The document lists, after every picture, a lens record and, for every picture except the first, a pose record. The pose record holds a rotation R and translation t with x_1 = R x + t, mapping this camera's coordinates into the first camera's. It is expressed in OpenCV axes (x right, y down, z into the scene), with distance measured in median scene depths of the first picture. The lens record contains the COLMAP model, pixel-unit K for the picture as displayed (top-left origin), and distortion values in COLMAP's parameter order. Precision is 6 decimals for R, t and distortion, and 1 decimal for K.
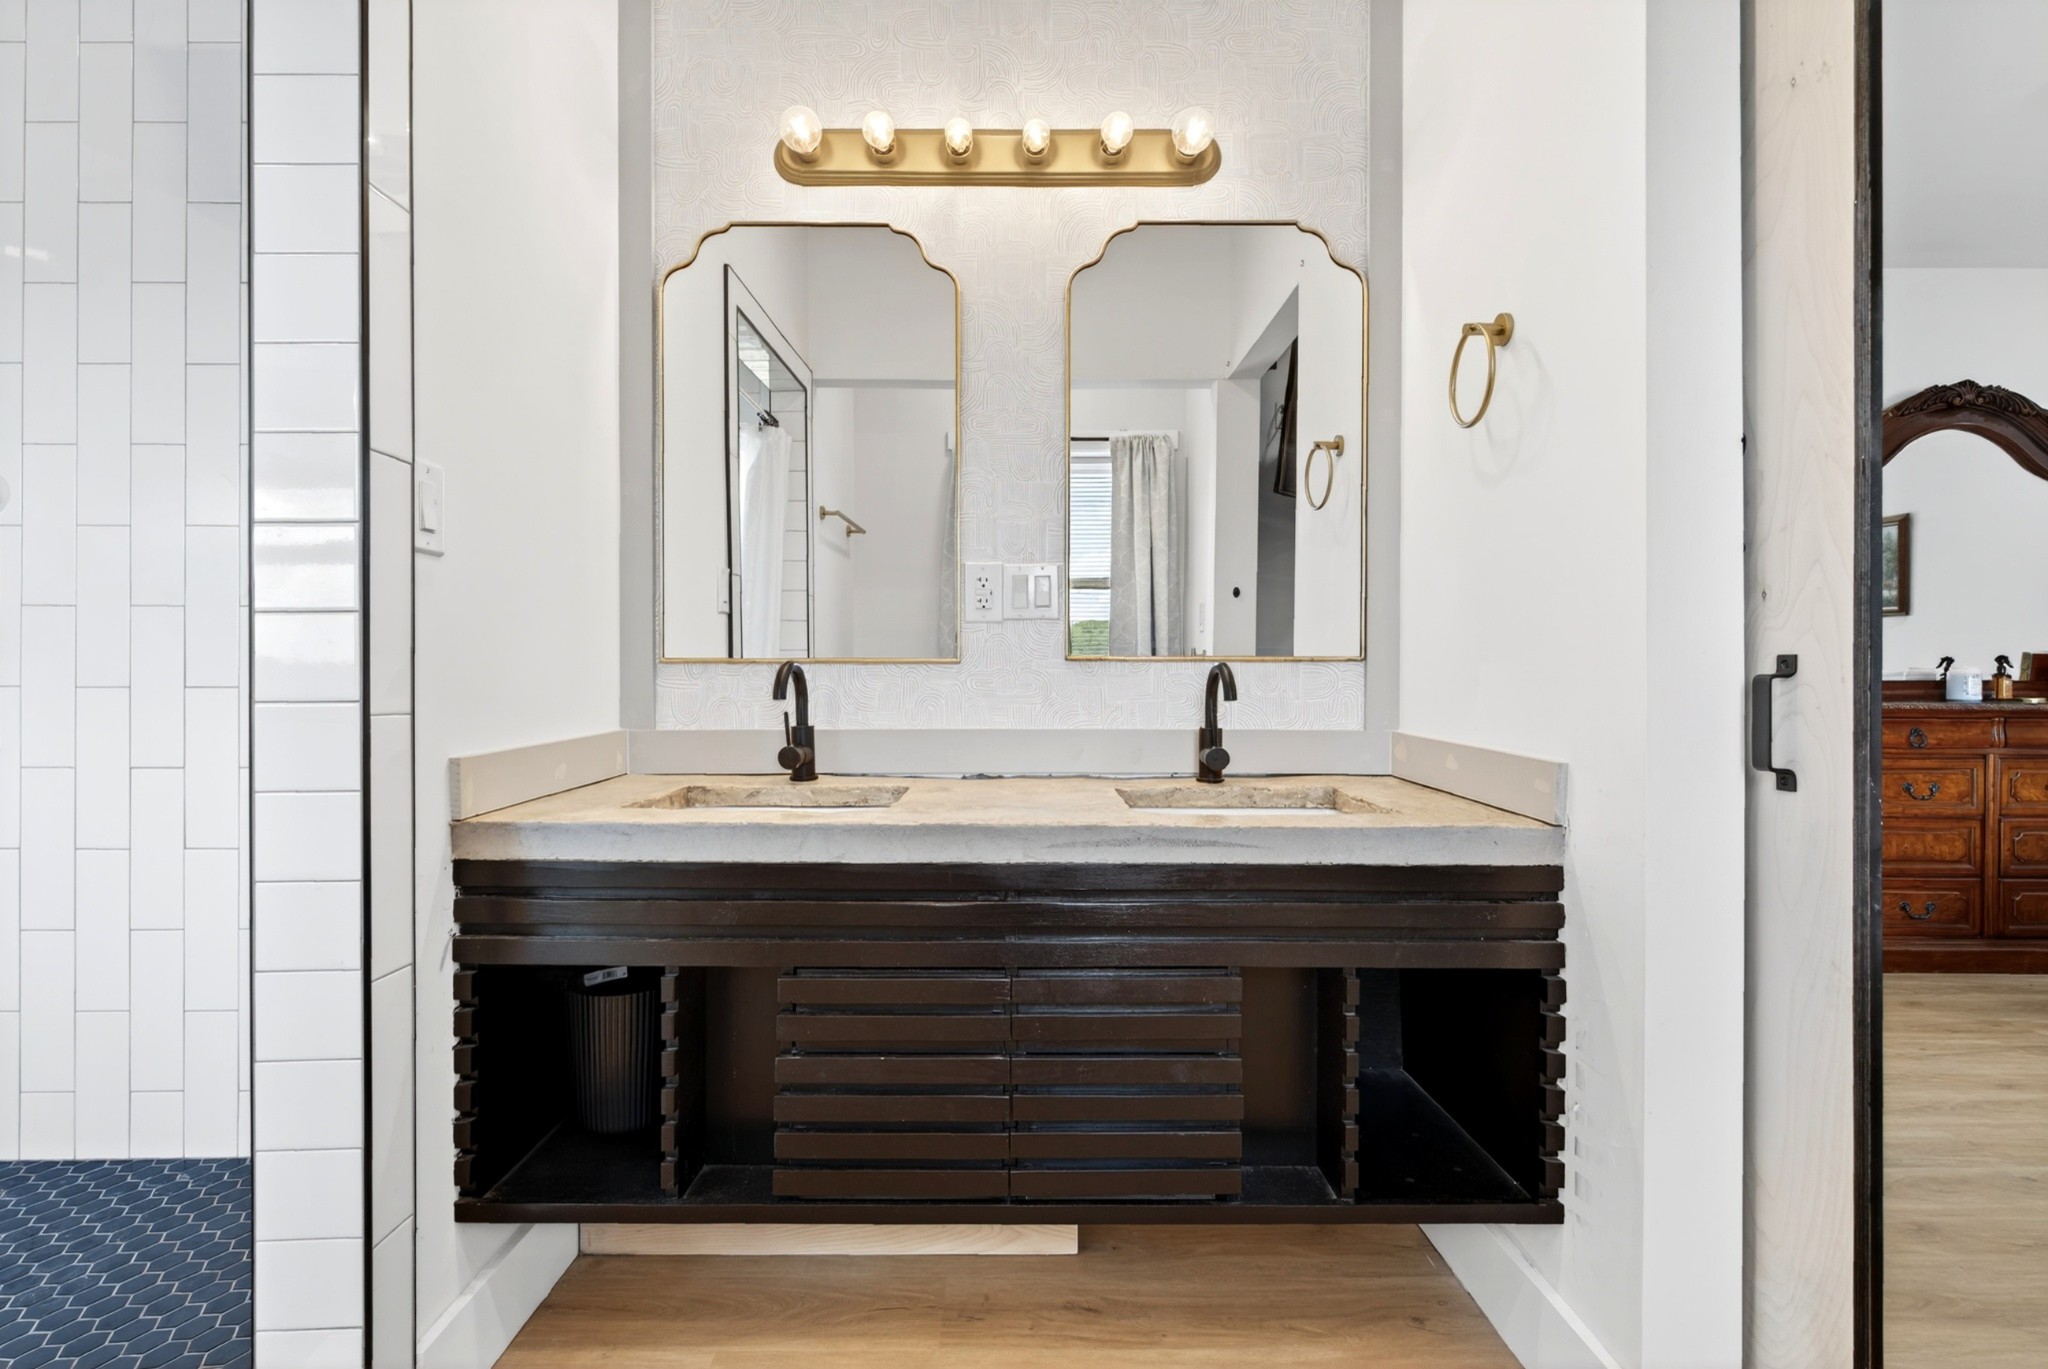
lens RADIAL K [[904.8, 0, 1069.5], [0, 904.8, 677.5], [0, 0, 1]] dist [-0.008578, -0.000999]
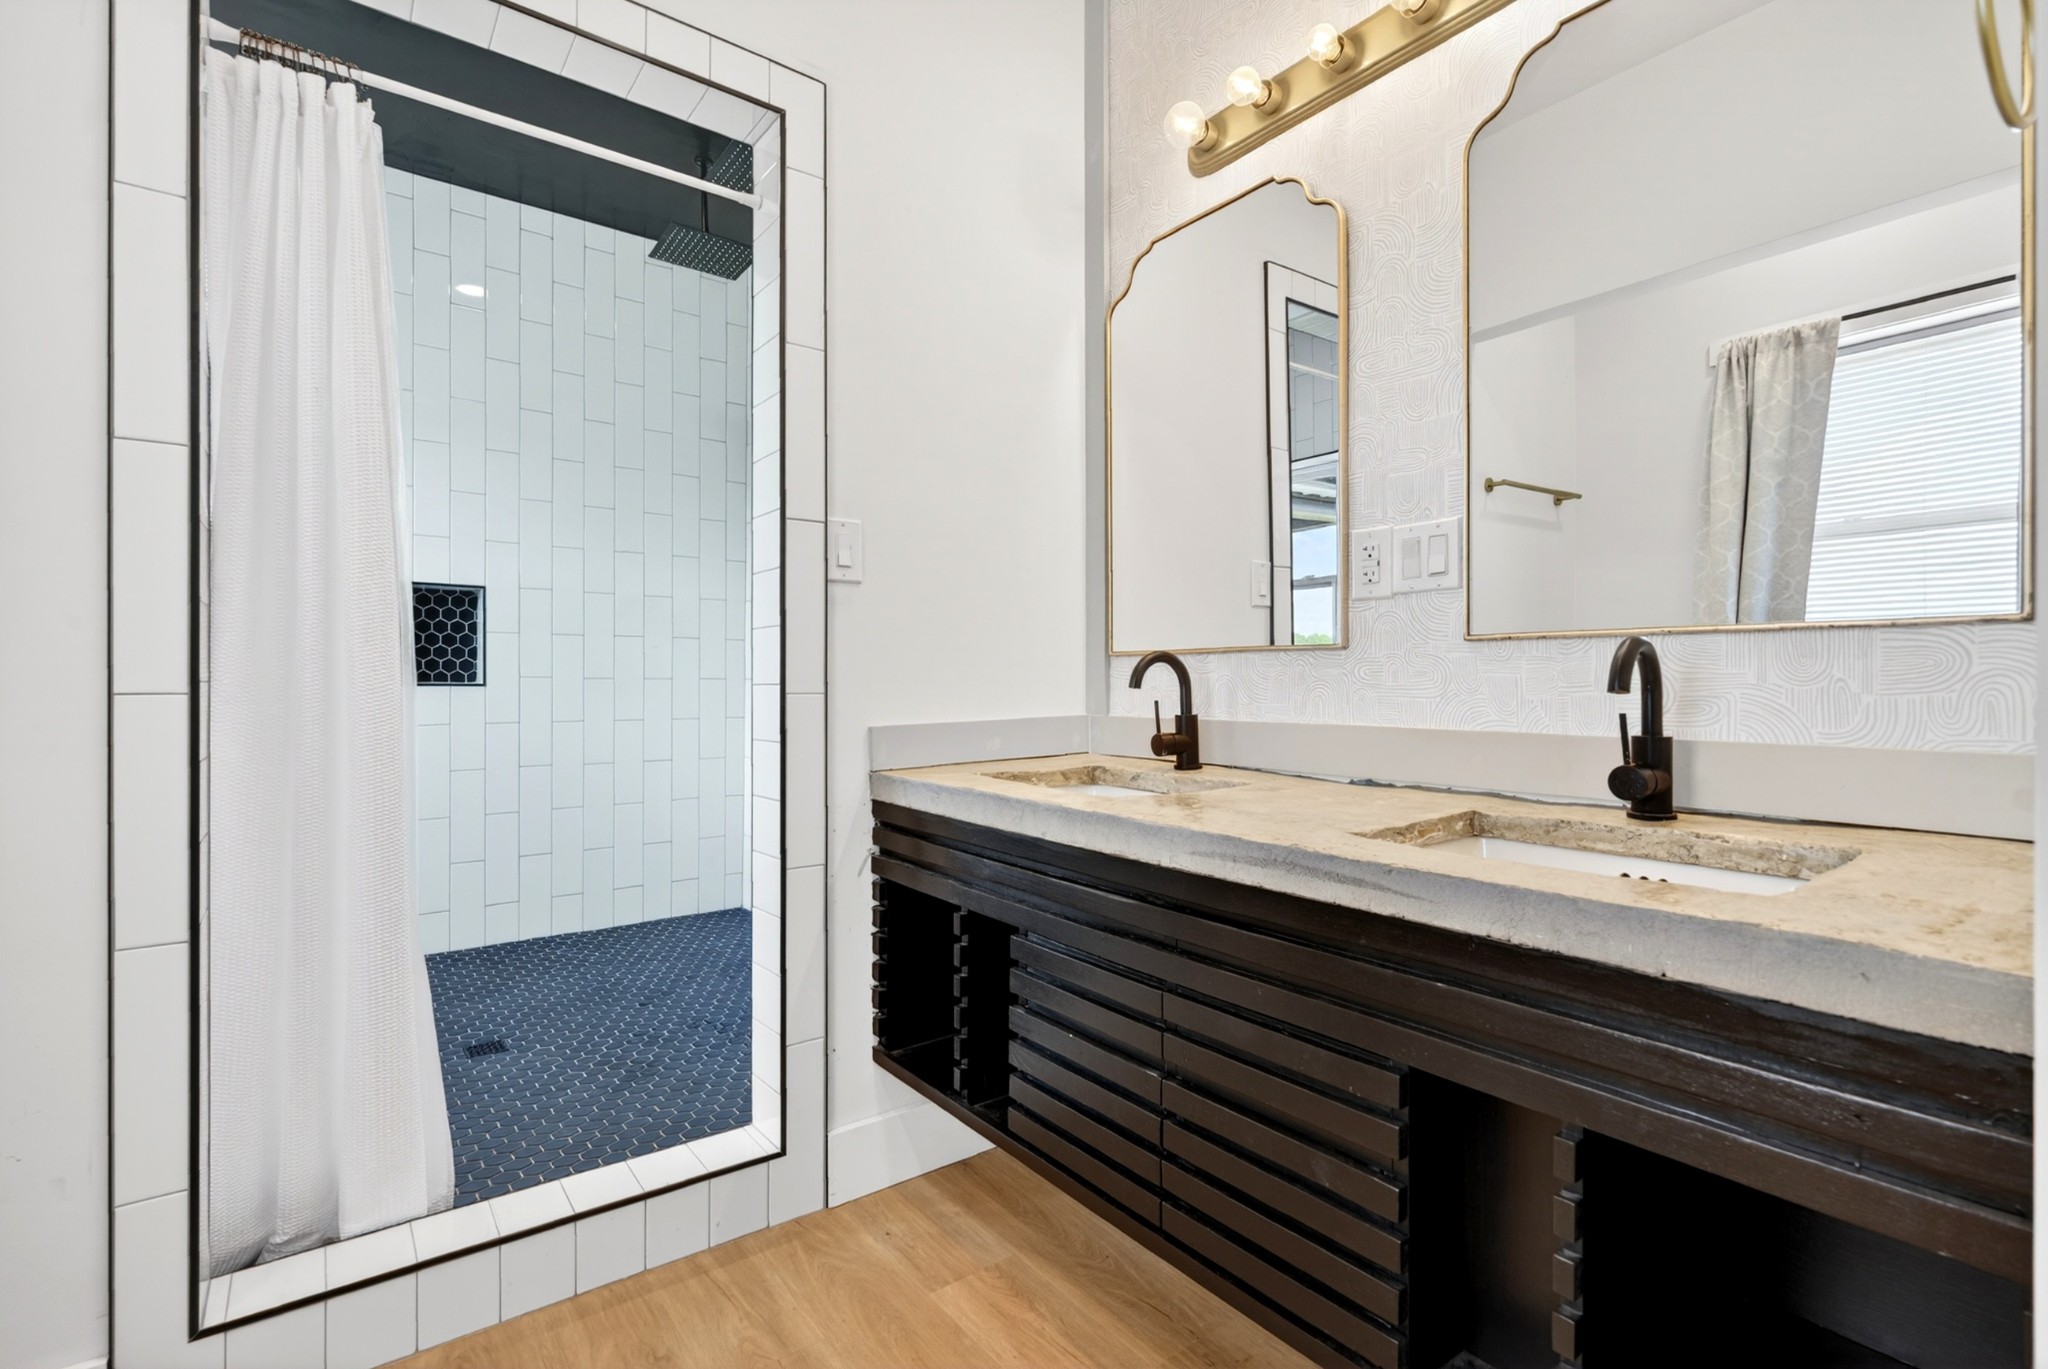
lens RADIAL K [[904.8, 0, 964.1], [0, 904.8, 678.4], [0, 0, 1]] dist [-0.008578, -0.000999]
pose [[0.586159, -0.003778, -0.810187, 0.412285], [0.004566, 0.999989, -0.001360, 0.013241], [0.810183, -0.002902, 0.586169, 0.226505]]
